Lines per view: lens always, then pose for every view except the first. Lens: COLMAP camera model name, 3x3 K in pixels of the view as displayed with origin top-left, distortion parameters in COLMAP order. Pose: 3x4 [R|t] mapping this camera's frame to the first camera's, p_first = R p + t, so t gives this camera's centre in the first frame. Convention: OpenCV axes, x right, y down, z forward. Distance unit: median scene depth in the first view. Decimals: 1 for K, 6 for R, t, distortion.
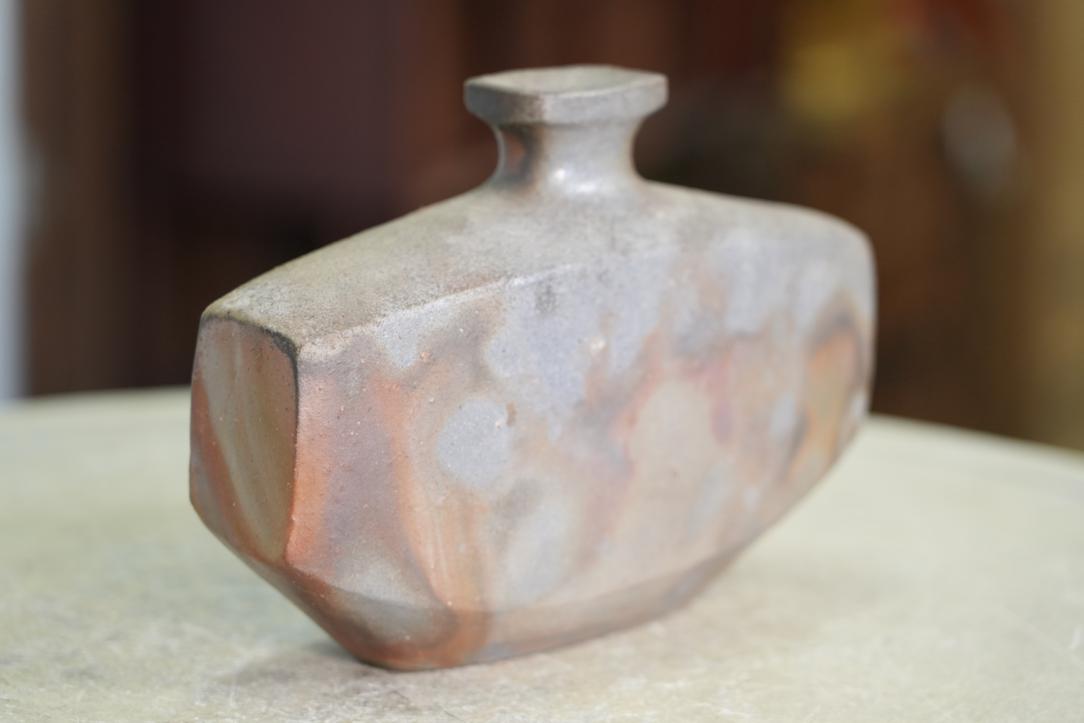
lens RADIAL K [[3373.6, 0, 542.0], [0, 3373.6, 361.5], [0, 0, 1]] dist [-0.076070, -0.068648]
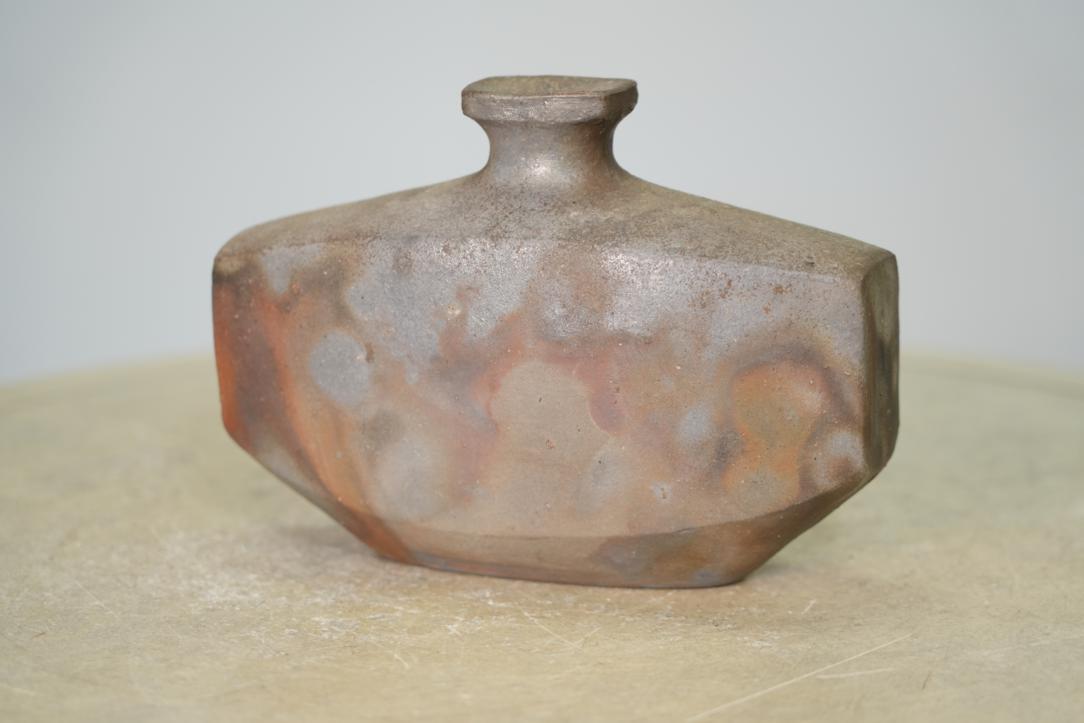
lens RADIAL K [[3373.6, 0, 542.0], [0, 3373.6, 361.5], [0, 0, 1]] dist [-0.076070, -0.068648]
pose [[0.458542, 0.175215, -0.871228, 1.061643], [-0.163331, 0.980286, 0.111184, -0.124161], [0.873535, 0.091316, 0.478120, 0.485024]]
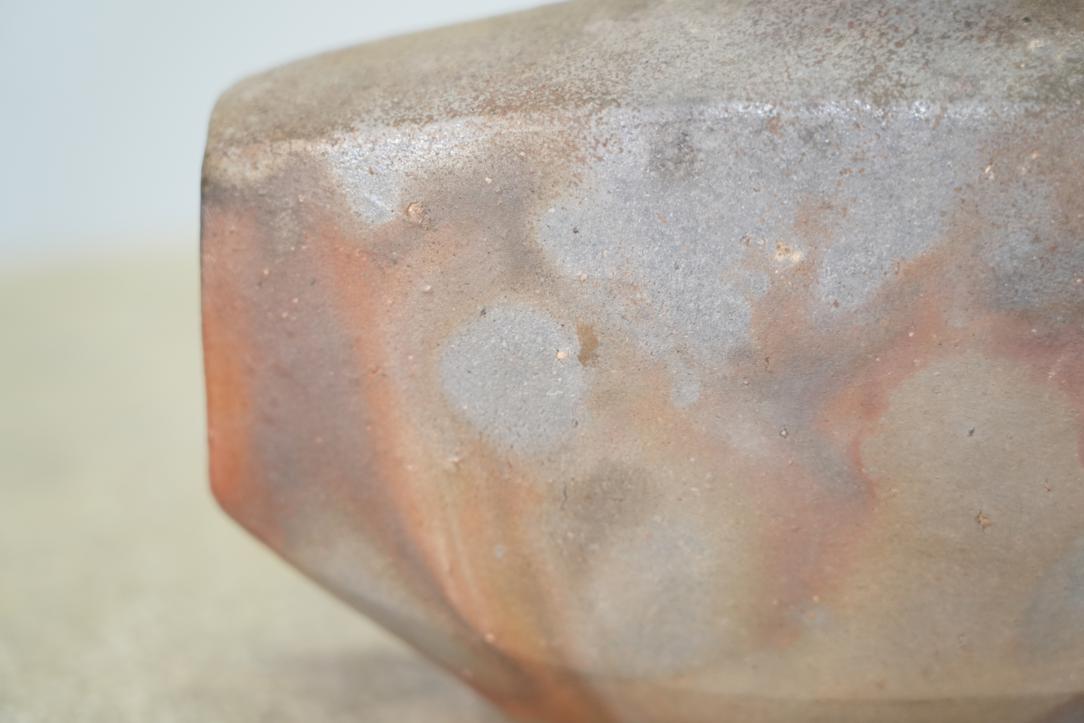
lens RADIAL K [[3373.6, 0, 542.0], [0, 3373.6, 361.5], [0, 0, 1]] dist [-0.076070, -0.068648]
pose [[0.681888, 0.213592, -0.699576, 0.384067], [-0.155382, 0.976885, 0.146806, -0.063760], [0.714762, 0.008596, 0.699315, 0.599970]]
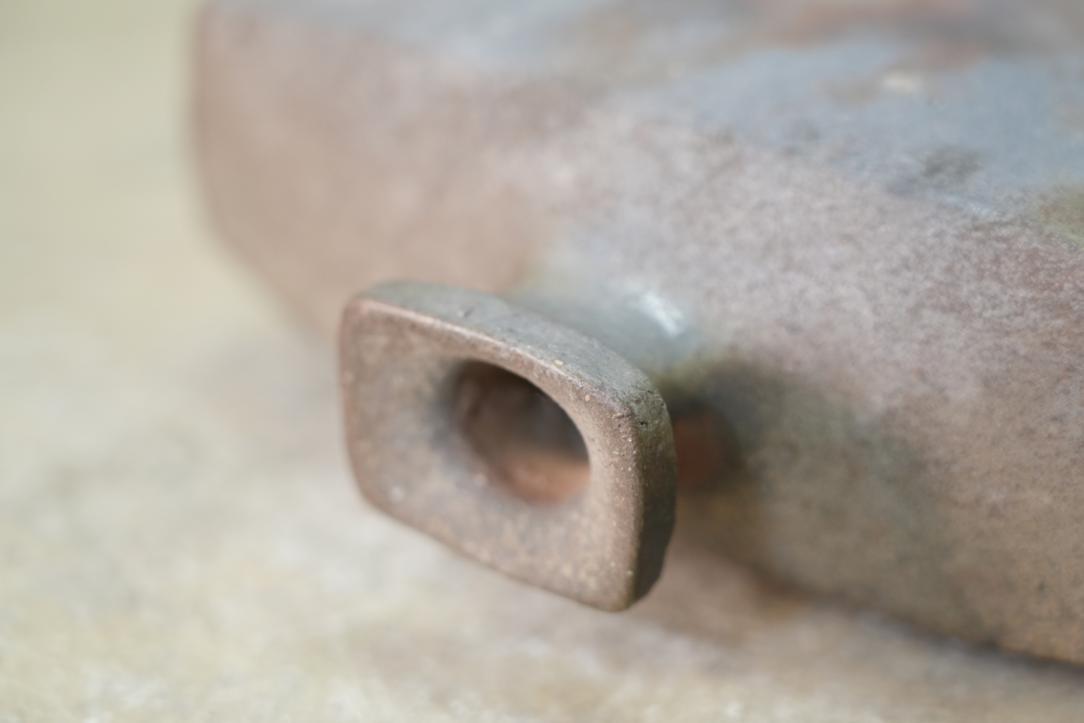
lens RADIAL K [[3373.6, 0, 542.0], [0, 3373.6, 361.5], [0, 0, 1]] dist [-0.076070, -0.068648]
pose [[-0.587408, -0.805048, 0.082762, -0.027884], [0.725422, -0.478438, 0.494834, -0.322180], [-0.358768, 0.350707, 0.865038, 0.606958]]
